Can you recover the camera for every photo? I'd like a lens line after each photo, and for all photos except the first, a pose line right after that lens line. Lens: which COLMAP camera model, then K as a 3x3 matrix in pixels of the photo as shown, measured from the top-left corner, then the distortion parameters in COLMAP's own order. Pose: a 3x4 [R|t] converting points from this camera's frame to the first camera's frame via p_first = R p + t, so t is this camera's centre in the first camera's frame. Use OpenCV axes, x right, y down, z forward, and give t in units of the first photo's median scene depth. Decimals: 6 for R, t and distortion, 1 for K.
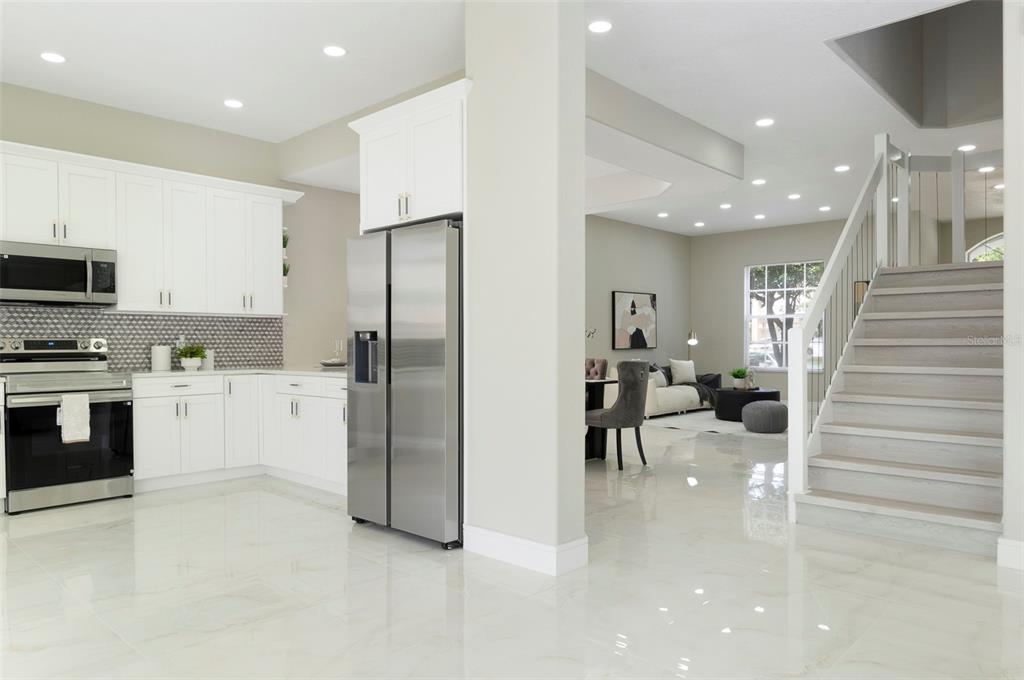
lens RADIAL K [[681.9, 0, 512.5], [0, 681.9, 345.3], [0, 0, 1]] dist [-0.003097, -0.001277]
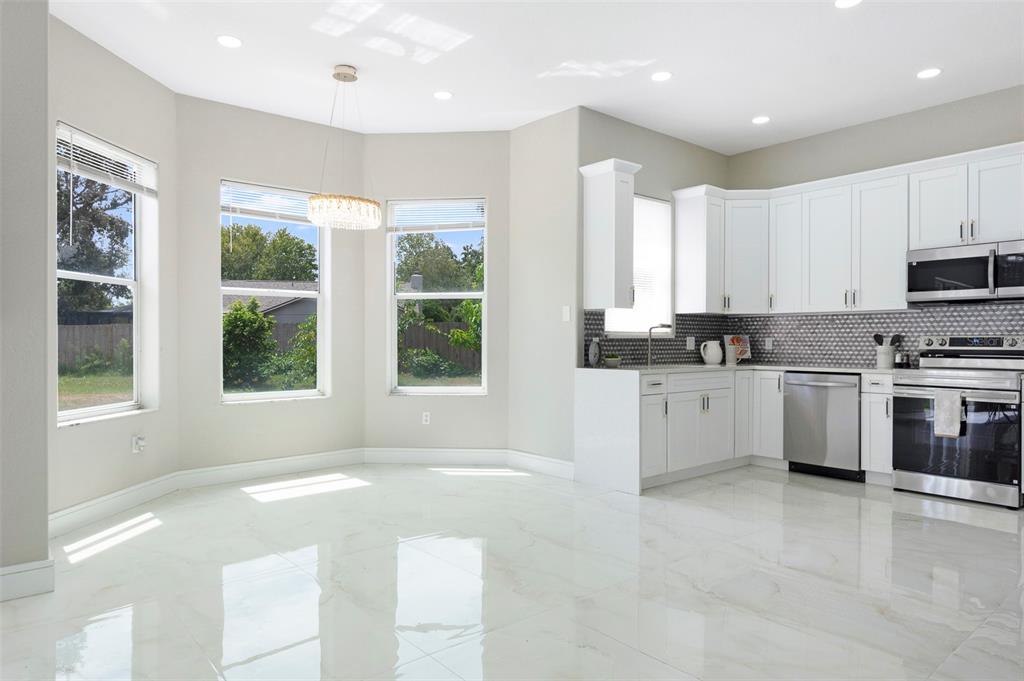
lens RADIAL K [[634.1, 0, 512.0], [0, 634.1, 340.5], [0, 0, 1]] dist [0.002621, 0.000875]
pose [[-0.114641, 0.003921, -0.993399, 0.319614], [-0.003518, 0.999984, 0.004353, -0.004179], [0.993401, 0.003994, -0.114625, 0.382697]]
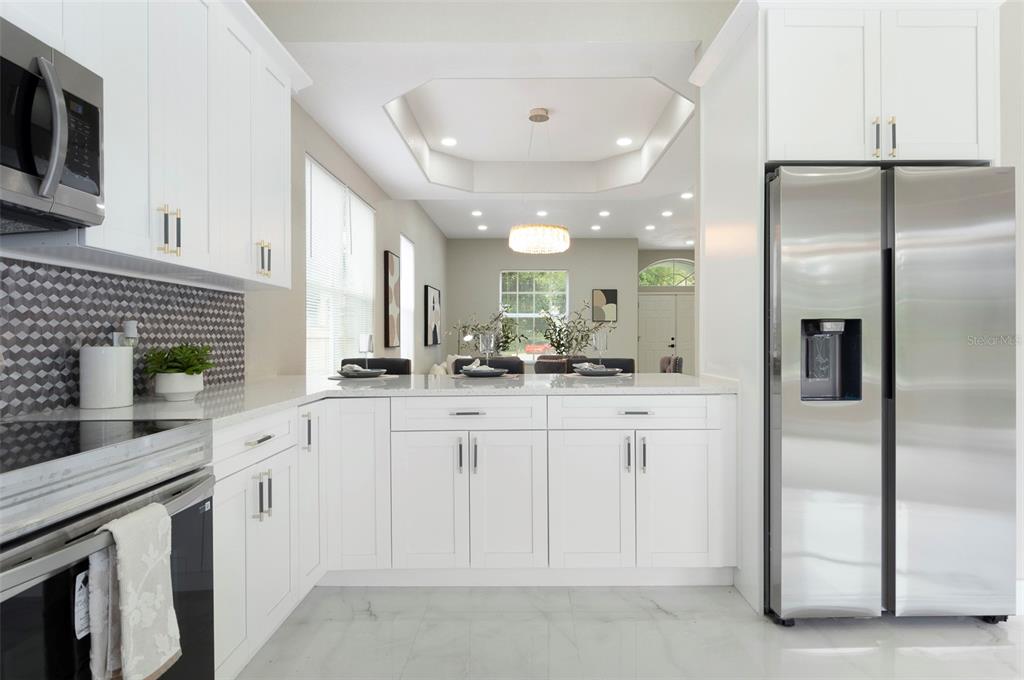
lens RADIAL K [[577.9, 0, 529.3], [0, 577.9, 339.8], [0, 0, 1]] dist [-0.002747, -0.000724]
pose [[0.728051, -0.002716, 0.685518, -0.578261], [0.004841, 0.999988, -0.001180, -0.001585], [-0.685506, 0.004178, 0.728055, 0.587087]]
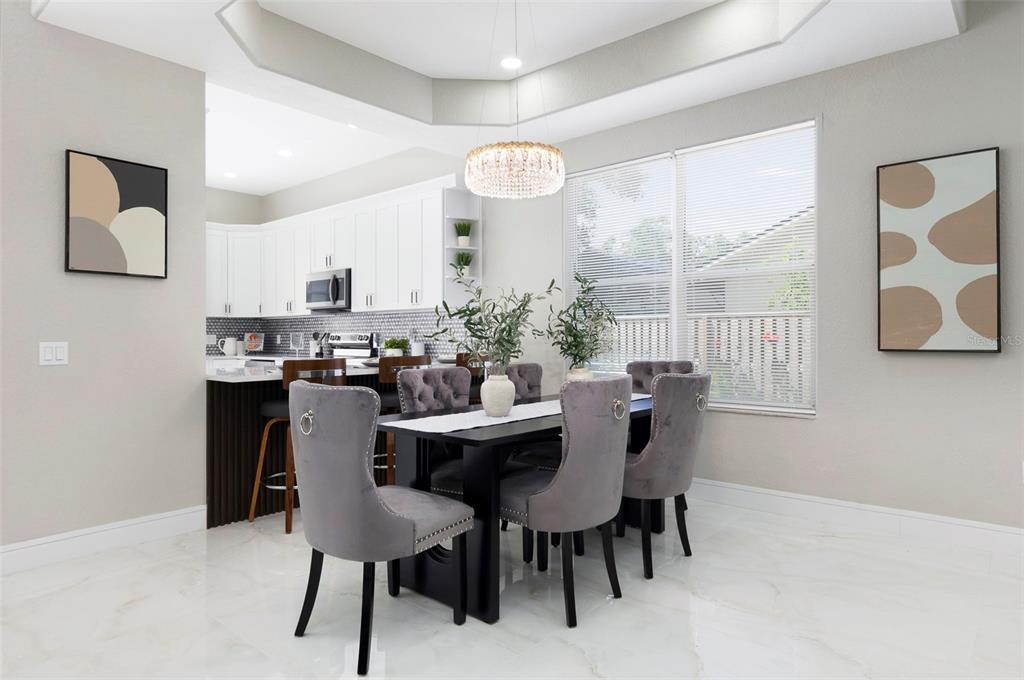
lens RADIAL K [[634.1, 0, 512.0], [0, 634.1, 340.0], [0, 0, 1]] dist [0.002621, 0.000875]
pose [[0.017521, 0.009076, -0.999805, 0.639721], [0.000648, 0.999958, 0.009089, -0.007275], [0.999846, -0.000807, 0.017514, 1.218131]]
